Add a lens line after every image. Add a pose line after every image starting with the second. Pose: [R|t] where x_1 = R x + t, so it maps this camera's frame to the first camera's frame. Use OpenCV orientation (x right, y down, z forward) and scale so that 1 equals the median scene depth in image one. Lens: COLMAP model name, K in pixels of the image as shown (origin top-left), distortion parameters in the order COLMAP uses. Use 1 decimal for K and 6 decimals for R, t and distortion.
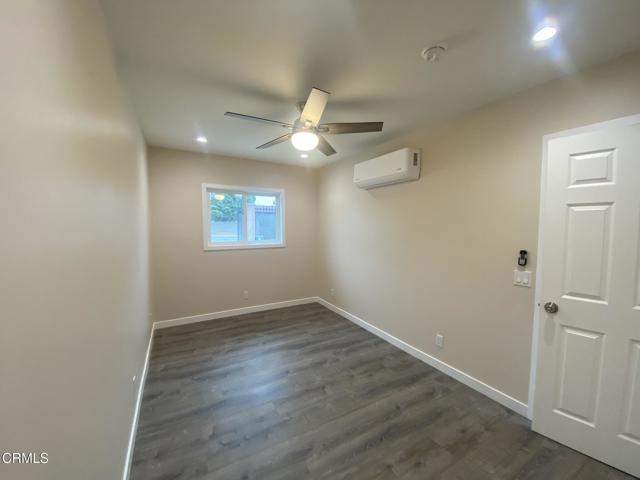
lens RADIAL K [[262.5, 0, 319.2], [0, 262.5, 244.6], [0, 0, 1]] dist [0.034247, -0.024712]
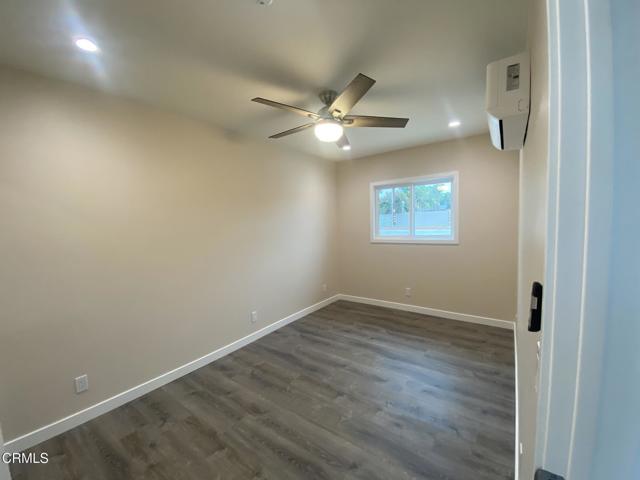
lens RADIAL K [[262.5, 0, 319.2], [0, 262.5, 244.6], [0, 0, 1]] dist [0.034247, -0.024712]
pose [[0.404514, 0.057724, -0.912708, 0.530752], [-0.038545, 0.998195, 0.046047, -0.013689], [0.913719, 0.016554, 0.406009, 0.364530]]
